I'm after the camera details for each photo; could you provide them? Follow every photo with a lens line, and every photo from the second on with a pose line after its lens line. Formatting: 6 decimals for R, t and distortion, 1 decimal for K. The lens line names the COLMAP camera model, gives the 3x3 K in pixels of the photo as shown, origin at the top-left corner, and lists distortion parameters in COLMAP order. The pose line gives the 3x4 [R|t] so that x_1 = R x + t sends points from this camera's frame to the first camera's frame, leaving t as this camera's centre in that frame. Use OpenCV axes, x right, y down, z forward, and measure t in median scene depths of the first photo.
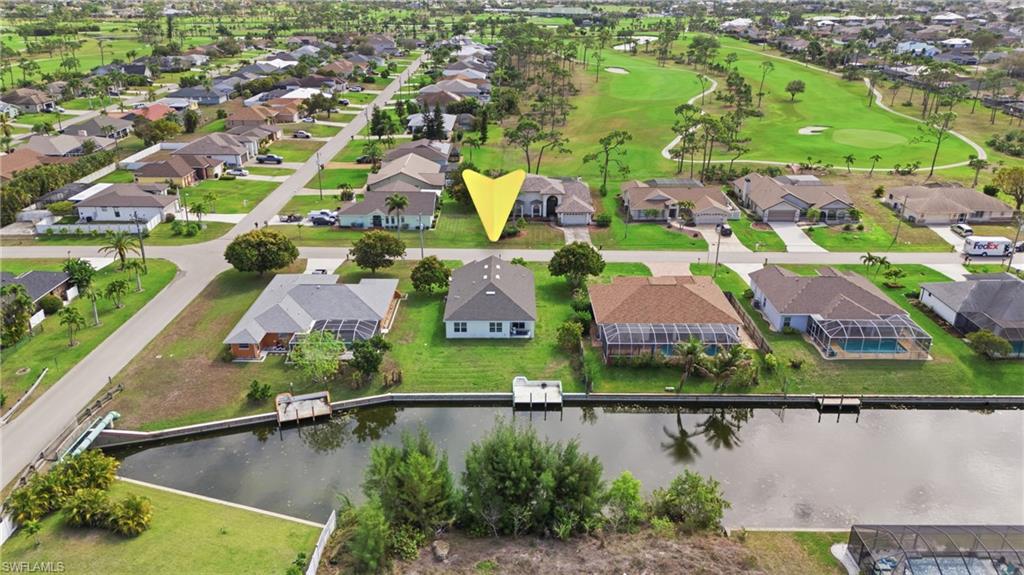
lens RADIAL K [[752.3, 0, 514.3], [0, 752.3, 290.7], [0, 0, 1]] dist [0.086234, -0.097765]
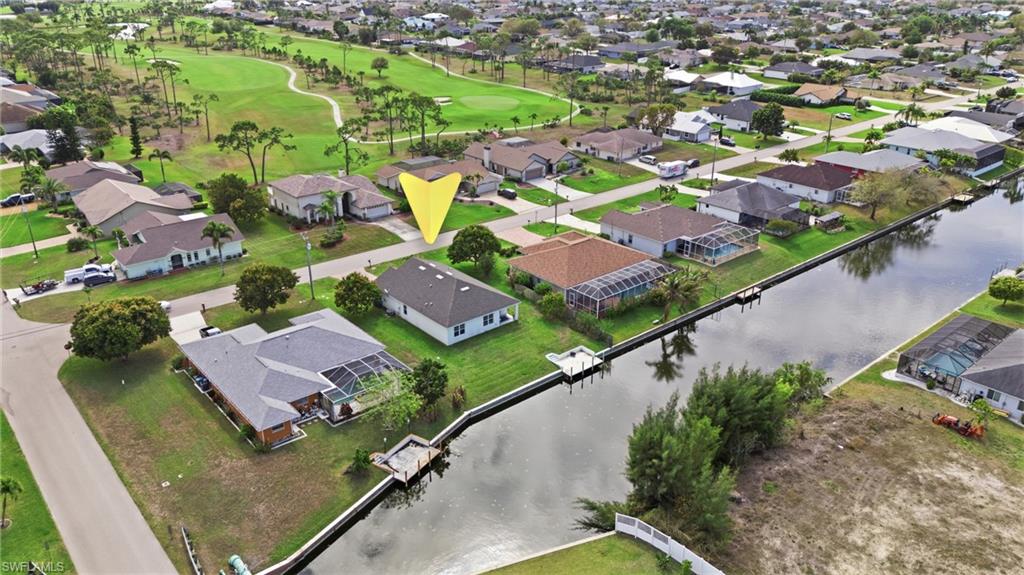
lens RADIAL K [[752.3, 0, 514.3], [0, 752.3, 290.7], [0, 0, 1]] dist [0.086234, -0.097765]
pose [[0.762176, -0.262410, 0.591801, -0.536073], [0.249976, 0.962557, 0.104864, -0.077335], [-0.597160, 0.068012, 0.799234, 0.177745]]
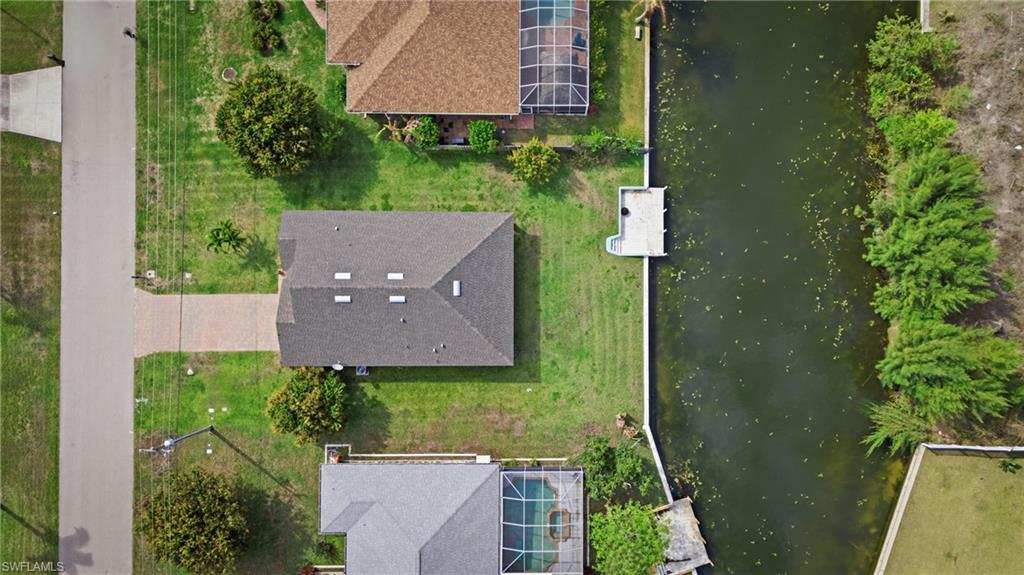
lens RADIAL K [[752.3, 0, 514.3], [0, 752.3, 290.7], [0, 0, 1]] dist [0.086234, -0.097765]
pose [[0.010743, -0.999848, 0.013696, -0.039317], [0.390787, 0.016805, 0.920328, -0.486469], [-0.920419, -0.004535, 0.390908, 0.708813]]
